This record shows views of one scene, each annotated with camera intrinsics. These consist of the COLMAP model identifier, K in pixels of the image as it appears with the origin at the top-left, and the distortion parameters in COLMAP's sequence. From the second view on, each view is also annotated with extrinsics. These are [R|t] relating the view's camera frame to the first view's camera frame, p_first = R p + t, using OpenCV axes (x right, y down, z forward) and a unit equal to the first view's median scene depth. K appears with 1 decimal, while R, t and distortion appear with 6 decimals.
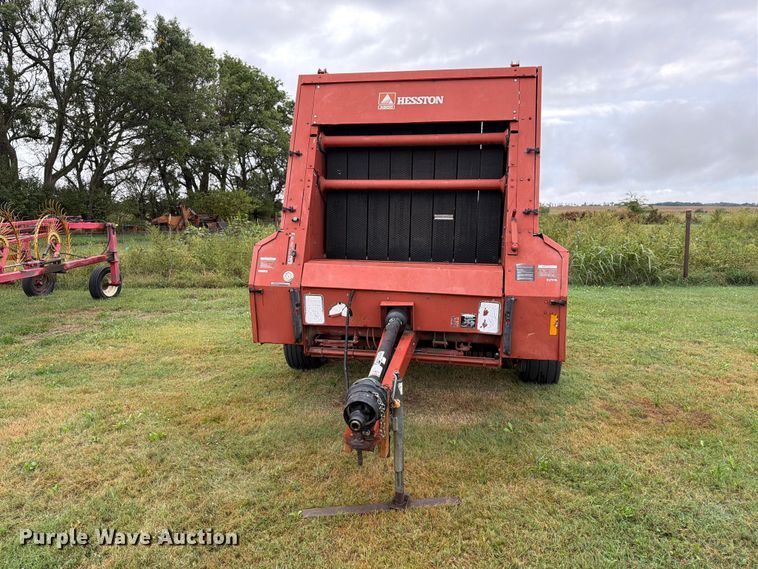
lens RADIAL K [[528.3, 0, 386.4], [0, 528.3, 284.2], [0, 0, 1]] dist [0.038979, -0.047418]
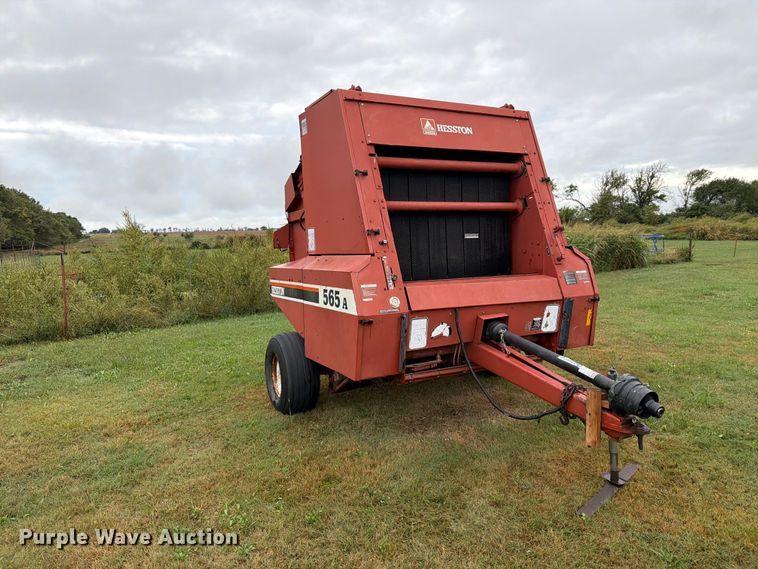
lens RADIAL K [[528.3, 0, 384.3], [0, 528.3, 287.3], [0, 0, 1]] dist [0.038979, -0.047418]
pose [[0.793161, -0.084813, 0.603077, -0.755960], [0.109230, 0.994009, -0.003868, -0.039053], [-0.599136, 0.068942, 0.797673, 0.254881]]
